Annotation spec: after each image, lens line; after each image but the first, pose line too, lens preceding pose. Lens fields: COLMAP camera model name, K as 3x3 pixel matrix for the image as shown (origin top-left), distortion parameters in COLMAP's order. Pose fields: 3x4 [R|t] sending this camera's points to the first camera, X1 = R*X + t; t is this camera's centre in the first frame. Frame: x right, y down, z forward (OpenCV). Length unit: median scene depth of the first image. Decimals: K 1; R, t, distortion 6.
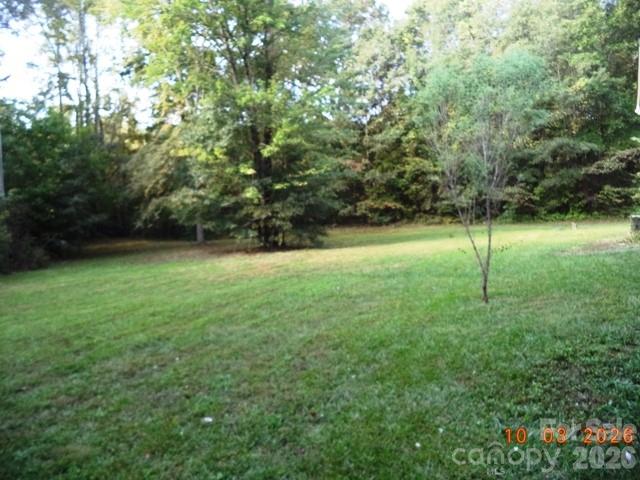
lens RADIAL K [[512.6, 0, 320.0], [0, 512.6, 240.0], [0, 0, 1]] dist [-0.040657, -0.005256]
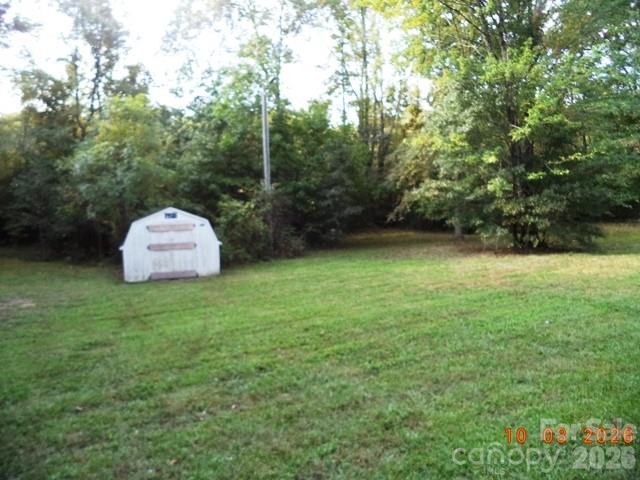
lens RADIAL K [[512.6, 0, 320.0], [0, 512.6, 240.0], [0, 0, 1]] dist [-0.040657, -0.005256]
pose [[0.837595, 0.042892, -0.544606, 0.077668], [-0.029292, 0.999005, 0.033630, -0.018215], [0.545506, -0.012216, 0.838018, 0.118924]]
